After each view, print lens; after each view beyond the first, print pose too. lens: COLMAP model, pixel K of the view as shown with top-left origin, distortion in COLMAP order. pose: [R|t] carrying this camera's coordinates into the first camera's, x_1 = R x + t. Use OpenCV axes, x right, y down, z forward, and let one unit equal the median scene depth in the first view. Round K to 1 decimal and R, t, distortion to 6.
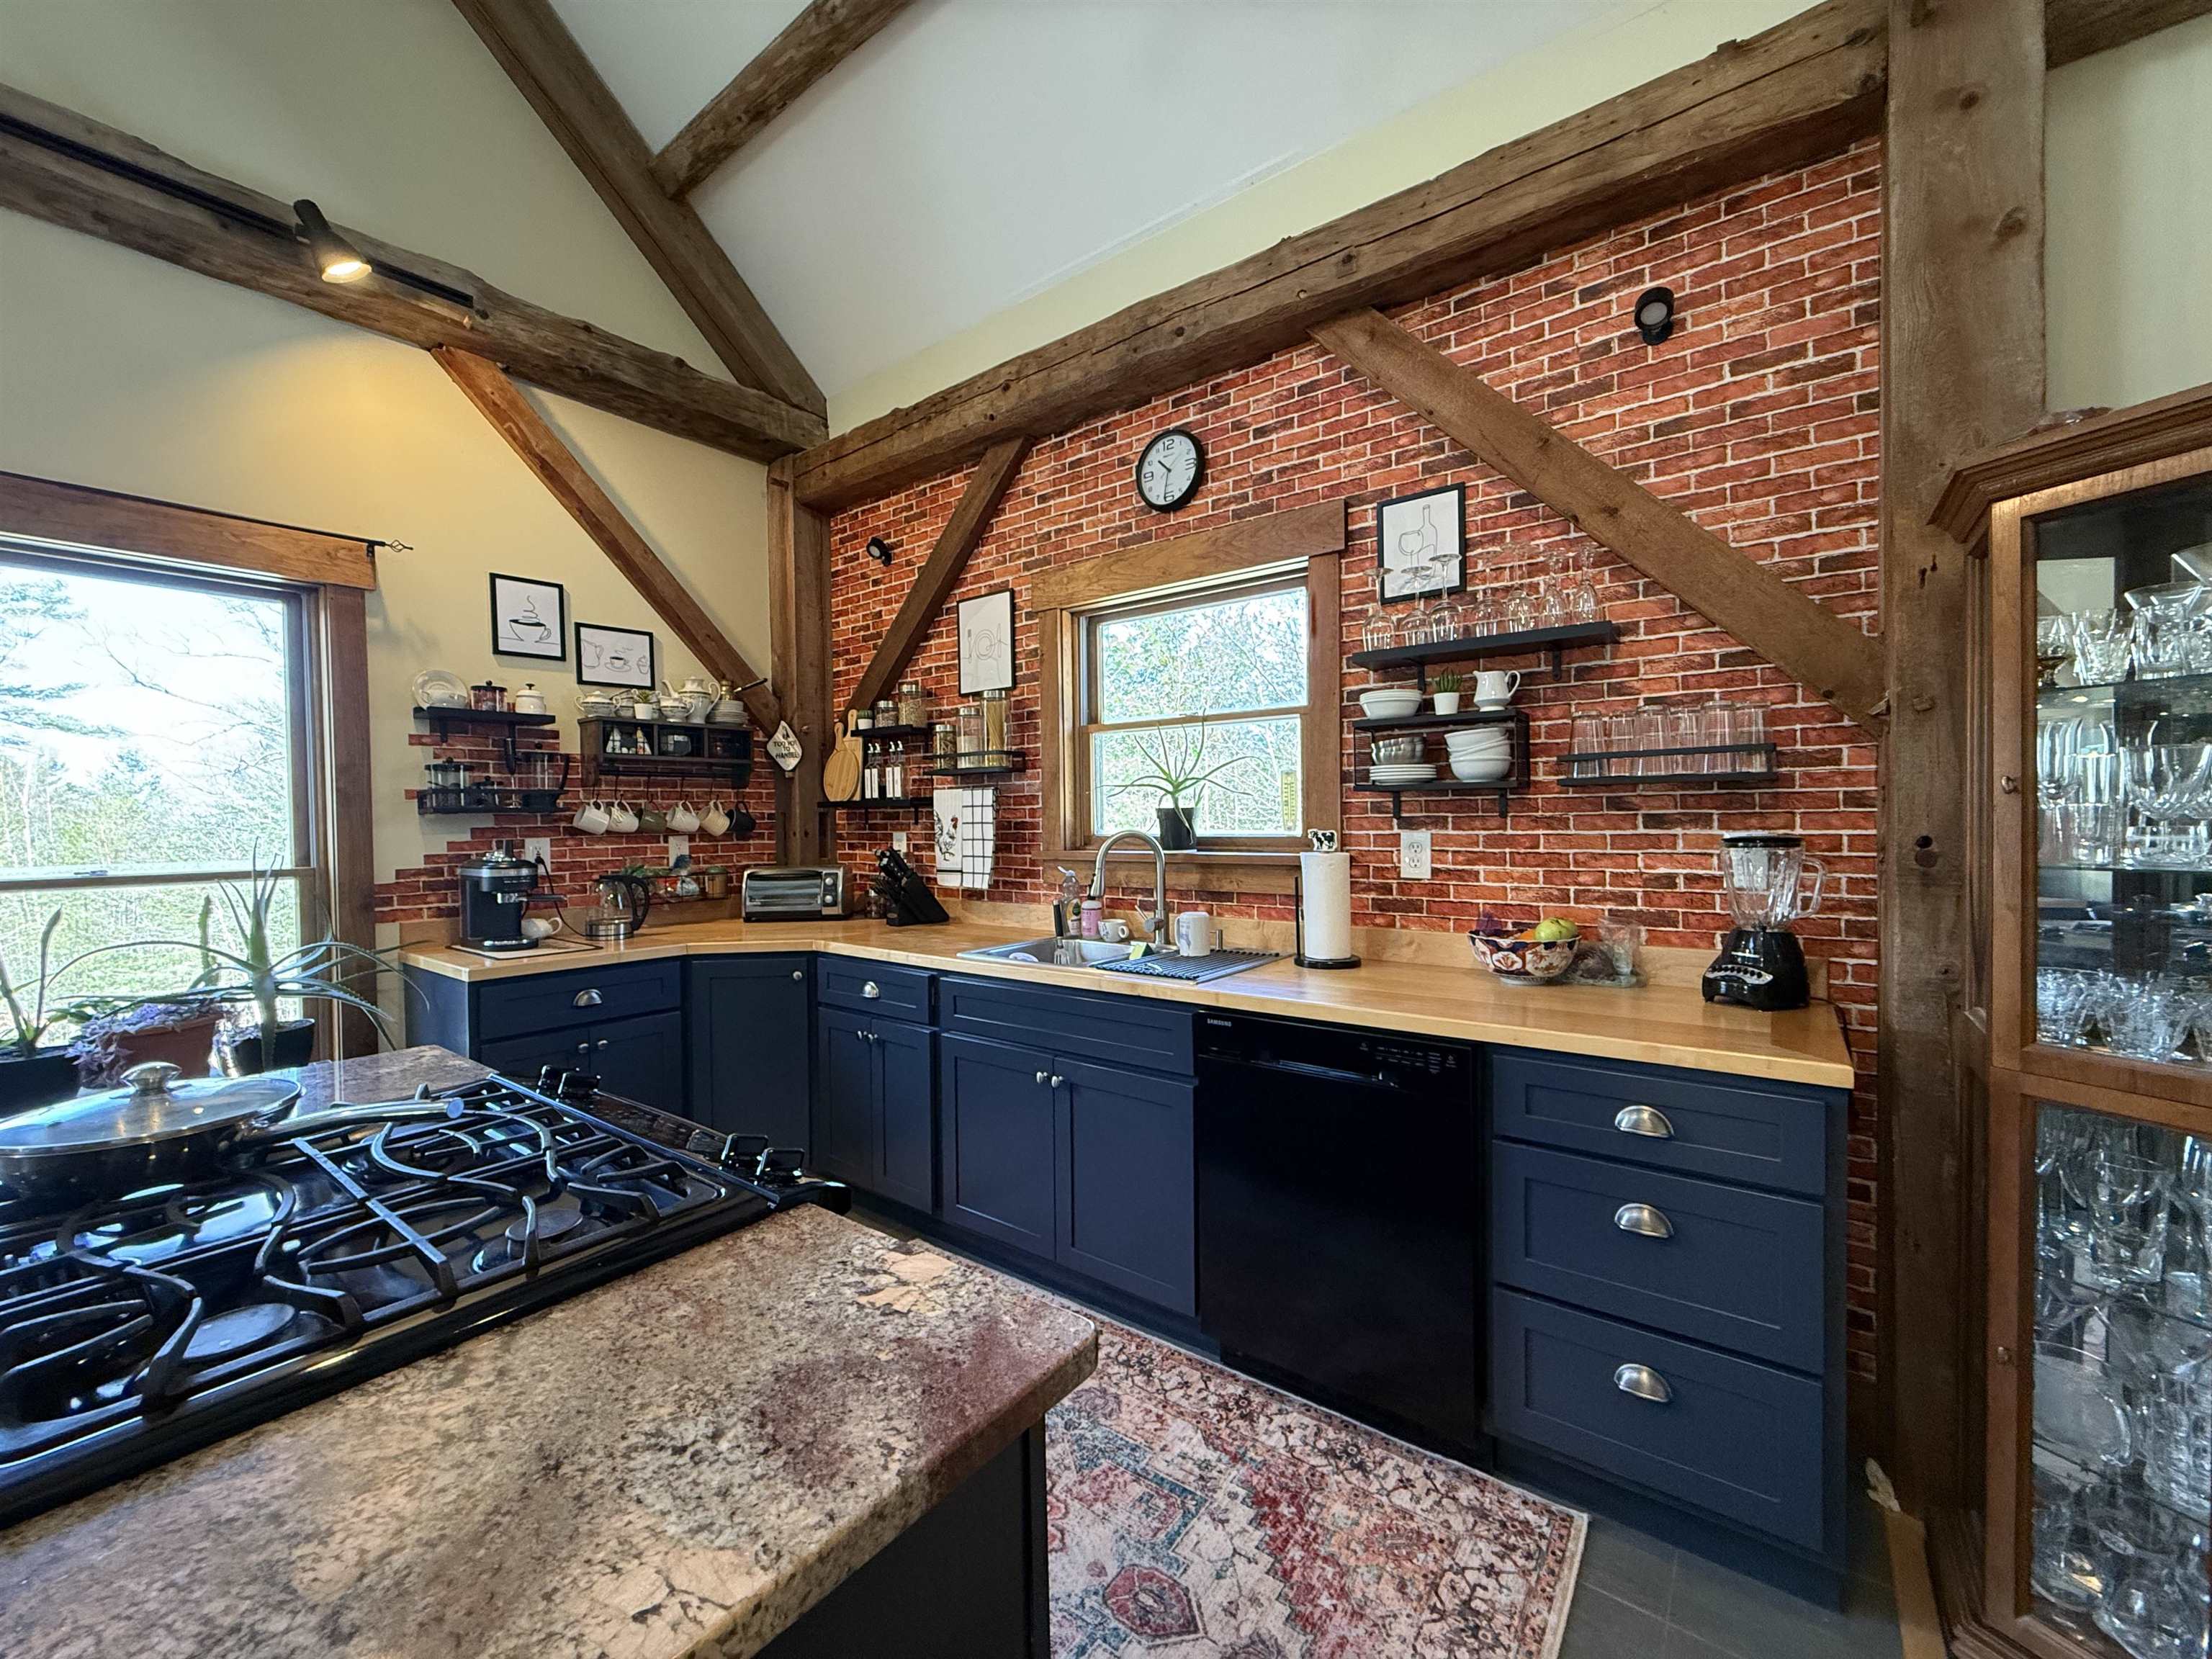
lens RADIAL K [[876.3, 0, 1102.6], [0, 876.3, 830.4], [0, 0, 1]] dist [0.002197, -0.000583]
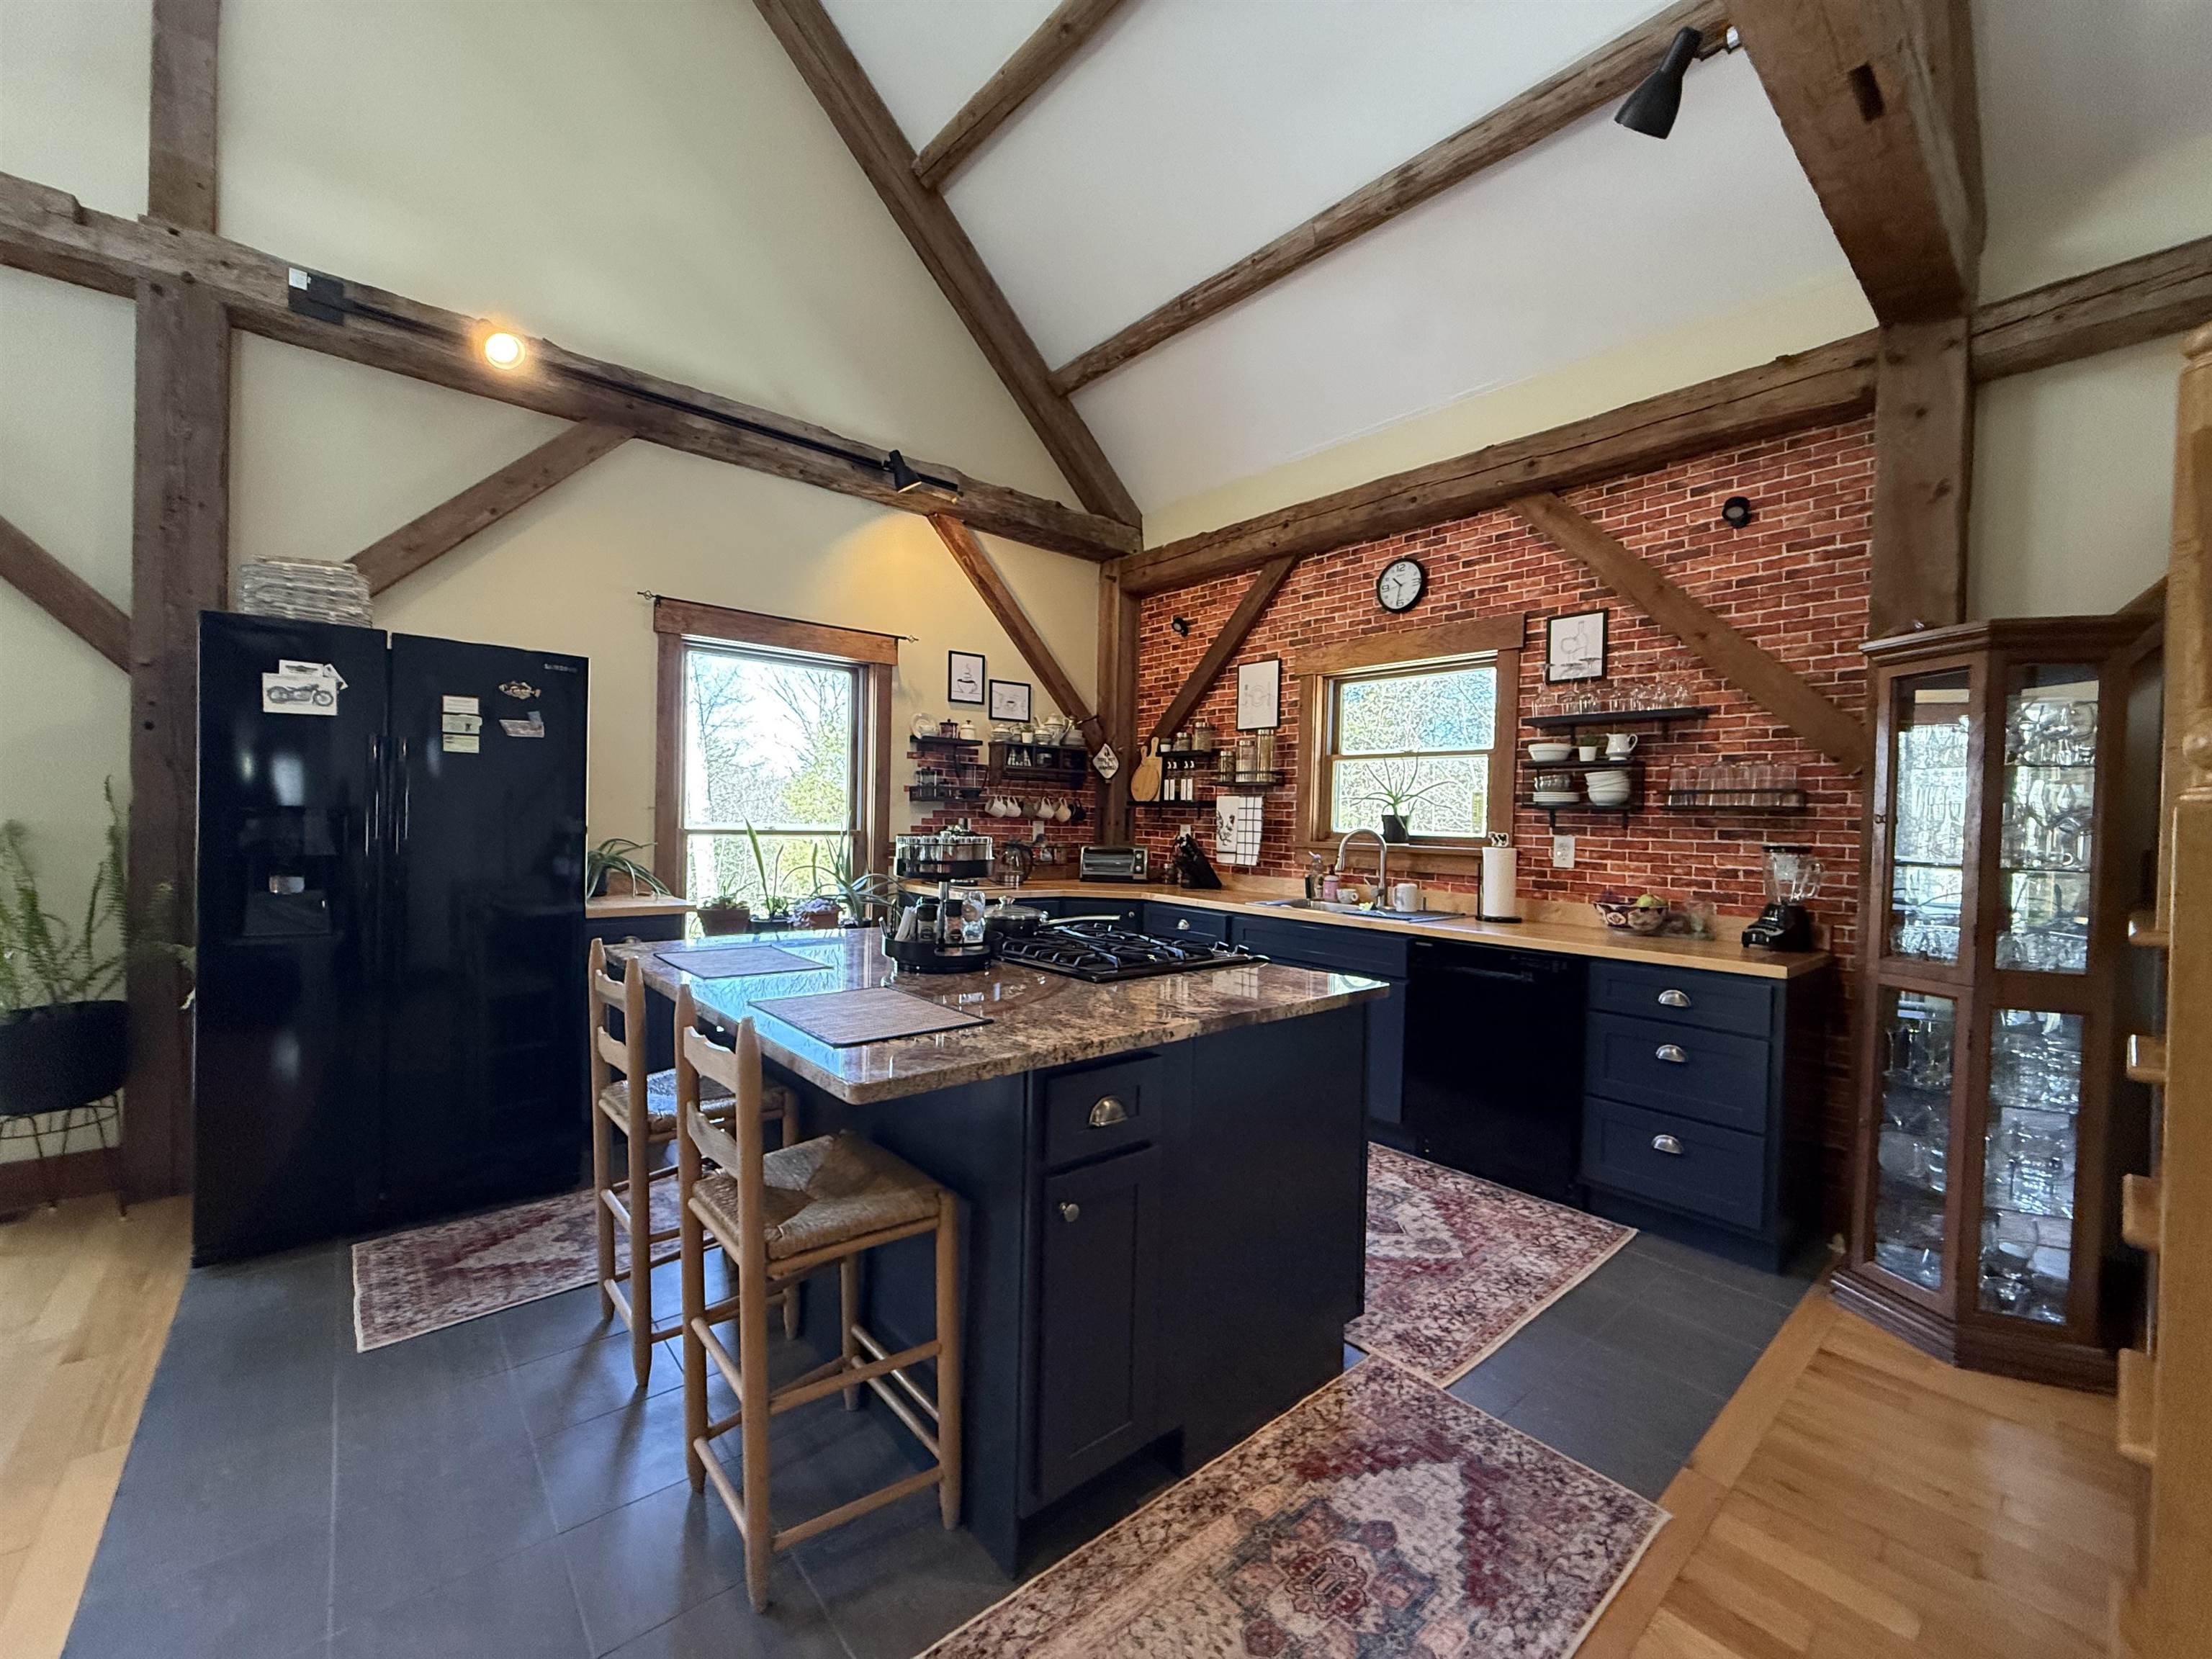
lens RADIAL K [[878.9, 0, 1103.0], [0, 878.9, 830.6], [0, 0, 1]] dist [0.000993, -0.000337]
pose [[0.978006, 0.042269, -0.204248, -0.102774], [-0.042720, 0.999085, 0.002200, 0.020118], [0.204154, 0.006574, 0.978917, -0.594145]]
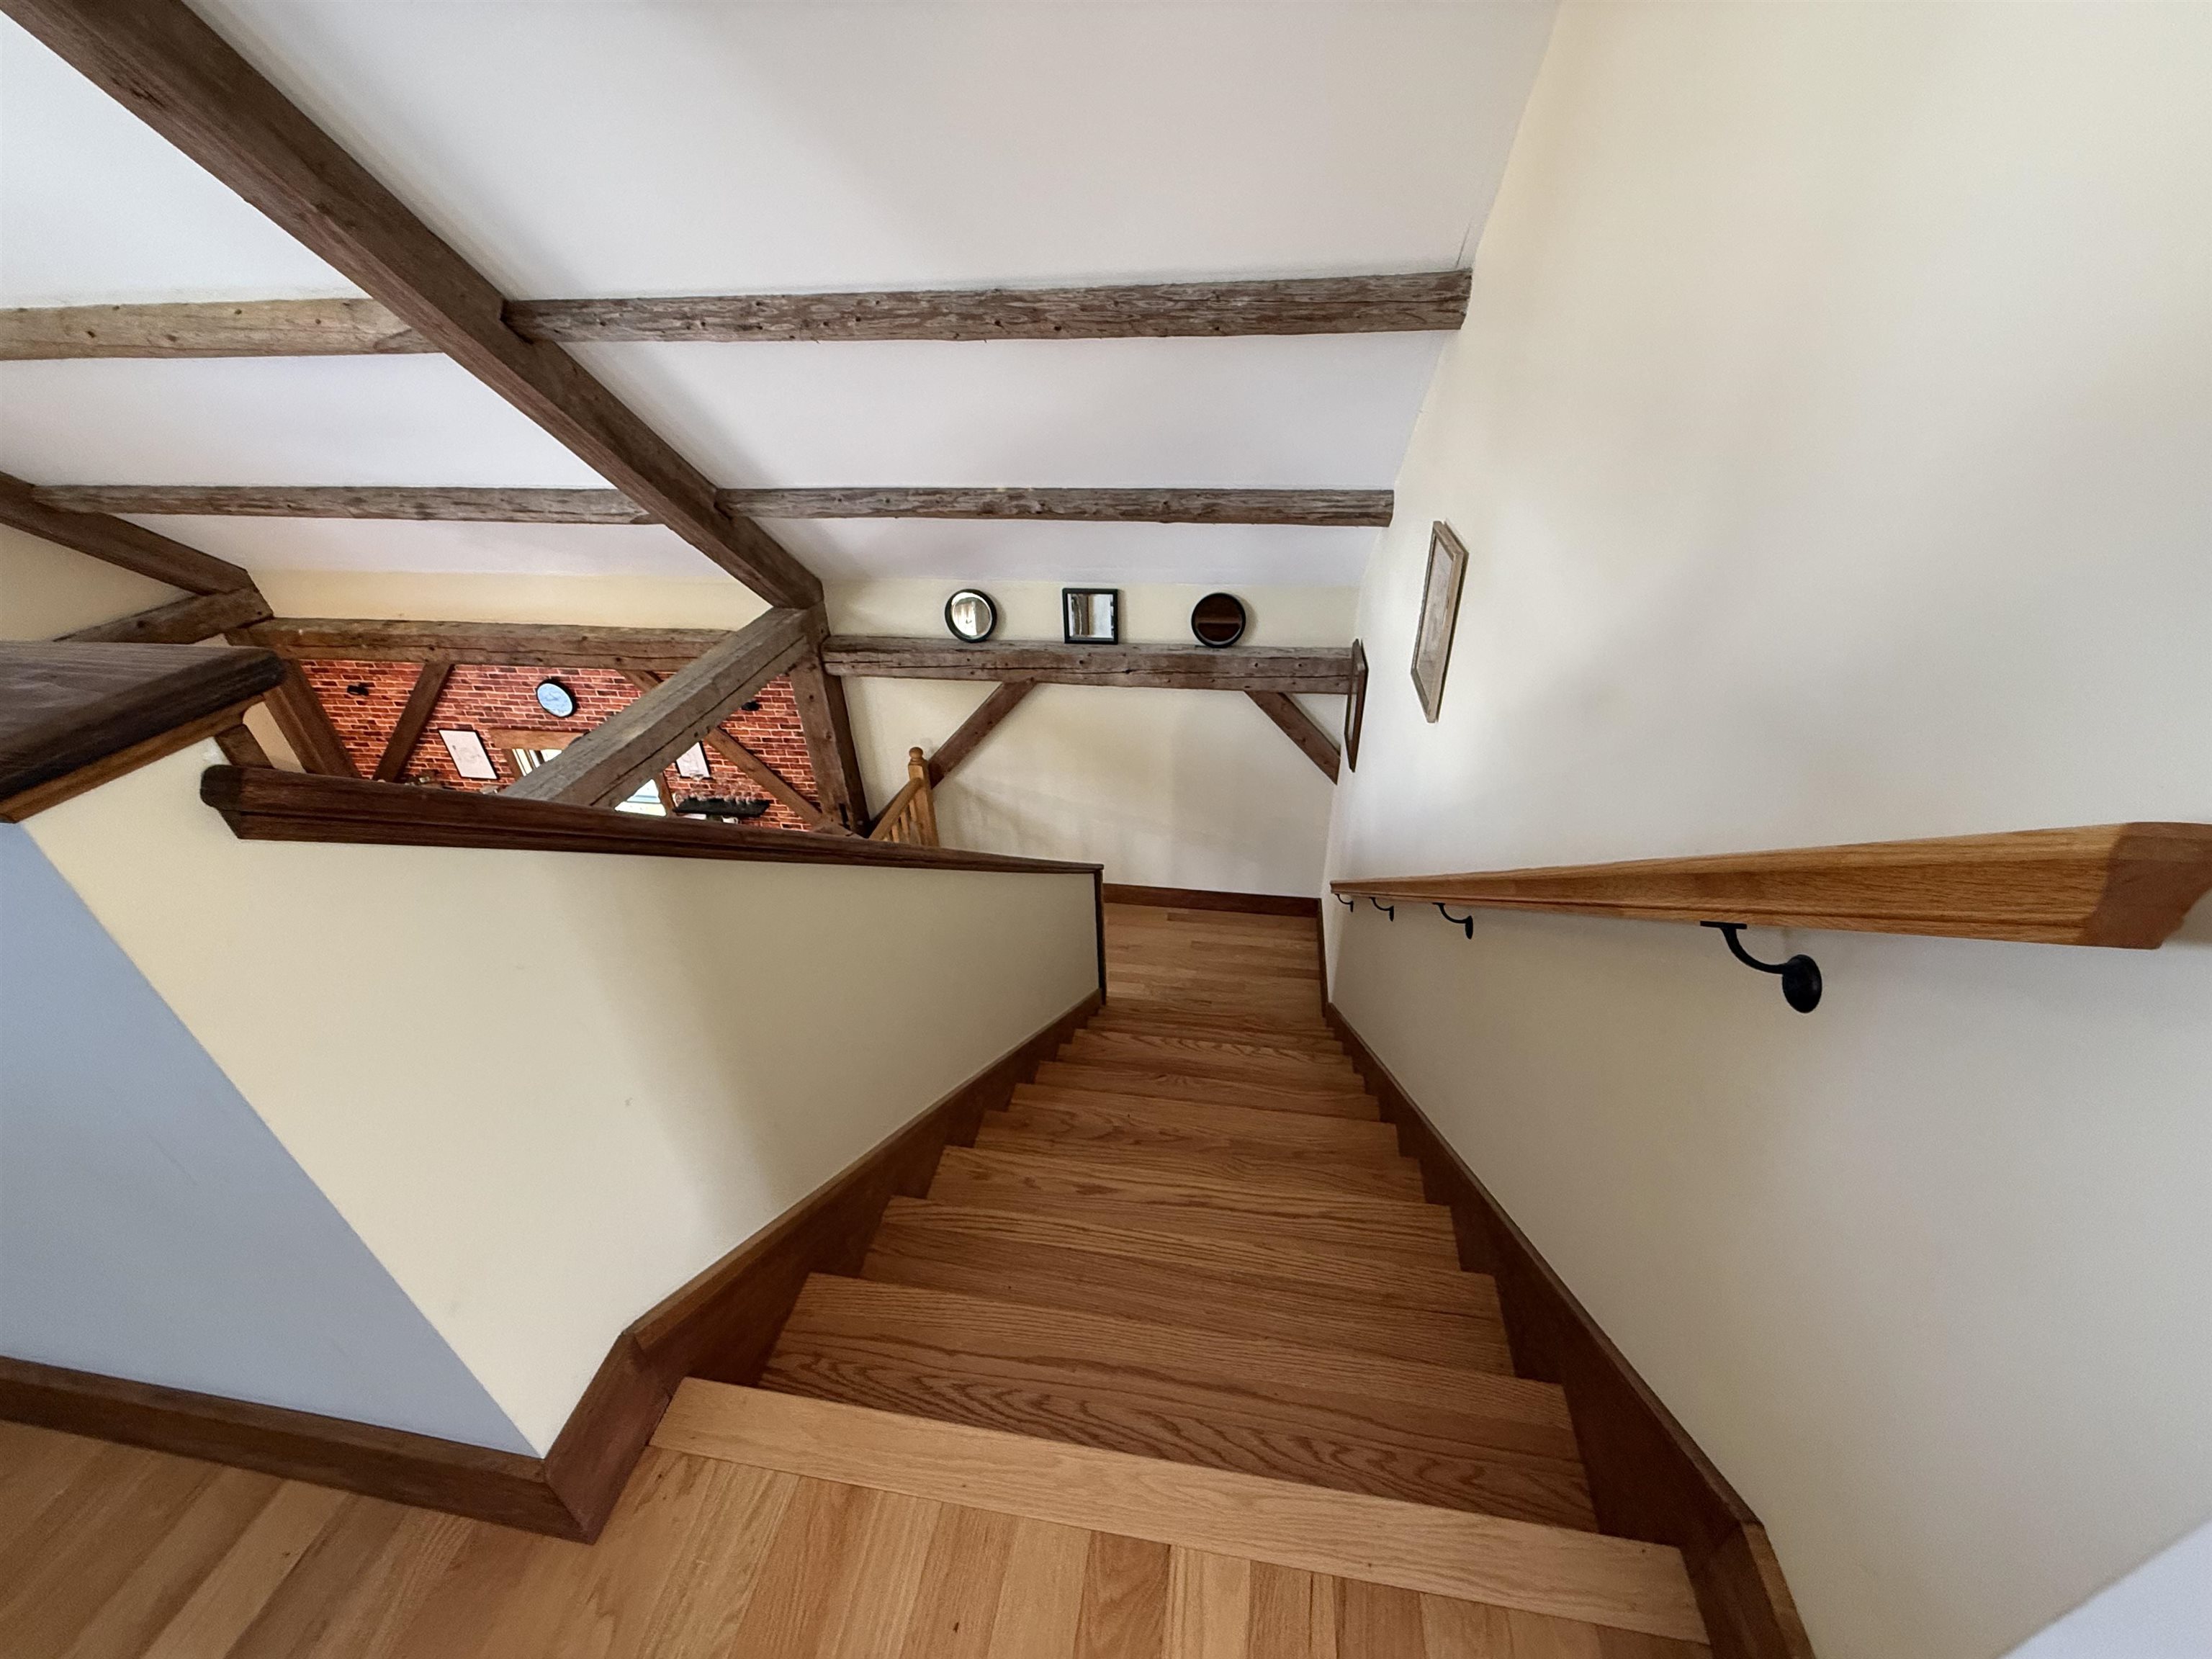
lens RADIAL K [[878.9, 0, 1103.0], [0, 878.9, 830.6], [0, 0, 1]] dist [0.000993, -0.000337]
pose [[0.881474, -0.267500, 0.389161, 0.339303], [0.028935, 0.853136, 0.520886, -1.256156], [-0.471345, -0.447887, 0.759757, -1.307471]]
